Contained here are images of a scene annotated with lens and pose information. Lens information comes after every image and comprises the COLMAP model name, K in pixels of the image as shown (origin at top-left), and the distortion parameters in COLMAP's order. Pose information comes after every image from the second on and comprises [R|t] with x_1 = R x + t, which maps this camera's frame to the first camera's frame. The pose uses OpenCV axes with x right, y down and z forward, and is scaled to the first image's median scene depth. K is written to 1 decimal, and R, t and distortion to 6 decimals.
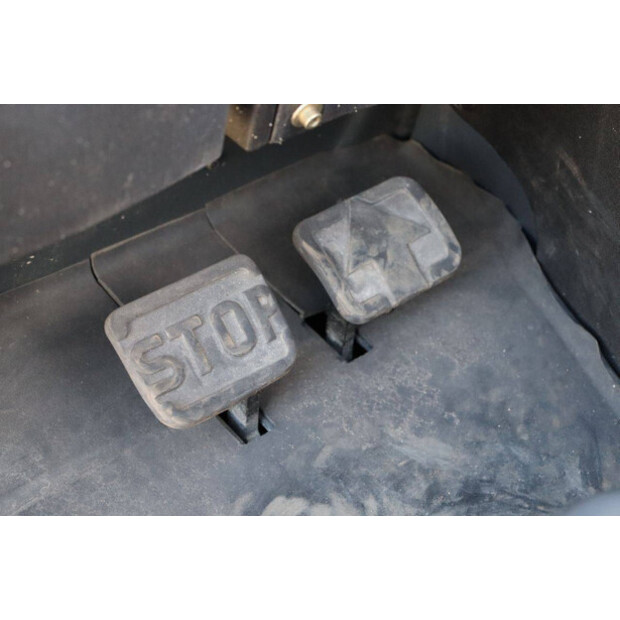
lens RADIAL K [[1305.2, 0, 310.0], [0, 1305.2, 310.0], [0, 0, 1]] dist [0.305459, 0.322006]
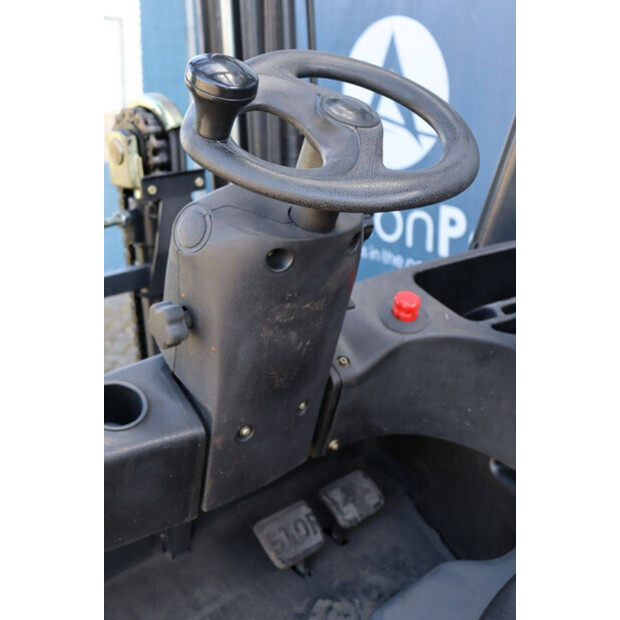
lens RADIAL K [[645.6, 0, 310.0], [0, 645.6, 310.0], [0, 0, 1]] dist [0.004337, 0.006585]
pose [[0.999161, -0.008710, 0.040010, -0.083890], [0.022409, 0.934122, -0.356250, 0.061725], [-0.034272, 0.356848, 0.933534, -0.342874]]
